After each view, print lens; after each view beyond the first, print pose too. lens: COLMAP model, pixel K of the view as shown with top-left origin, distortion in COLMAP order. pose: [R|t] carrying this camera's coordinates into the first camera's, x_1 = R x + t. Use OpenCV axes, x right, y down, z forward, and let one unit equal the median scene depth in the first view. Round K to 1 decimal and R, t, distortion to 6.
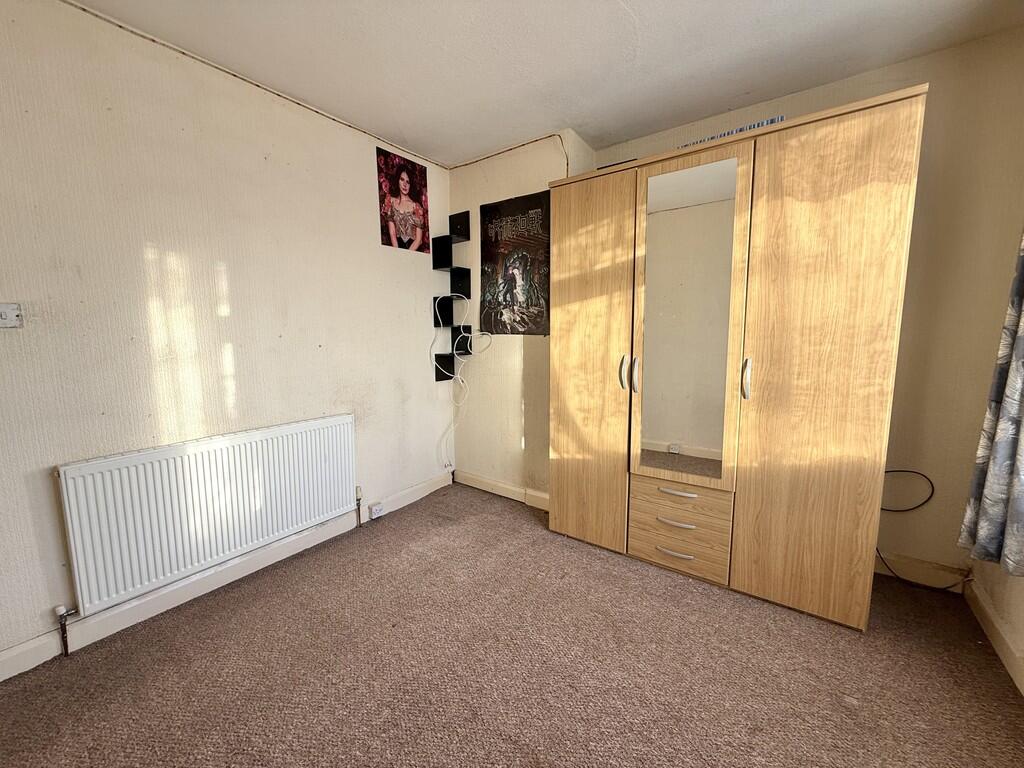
lens RADIAL K [[403.2, 0, 512.0], [0, 403.2, 384.0], [0, 0, 1]] dist [-0.013292, -0.000169]
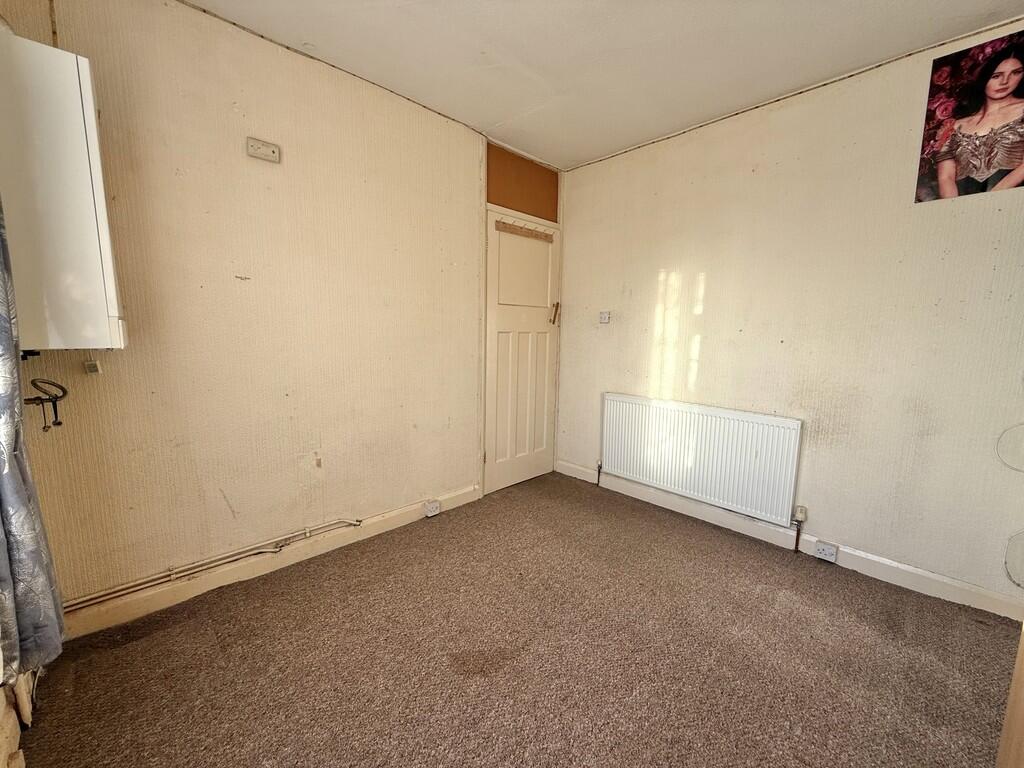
lens RADIAL K [[414.7, 0, 512.0], [0, 414.7, 384.0], [0, 0, 1]] dist [-0.001084, -0.000390]
pose [[-0.179875, 0.132424, -0.974735, 0.659488], [-0.137471, 0.977789, 0.158208, -0.067405], [0.974036, 0.162456, -0.157675, 0.579162]]
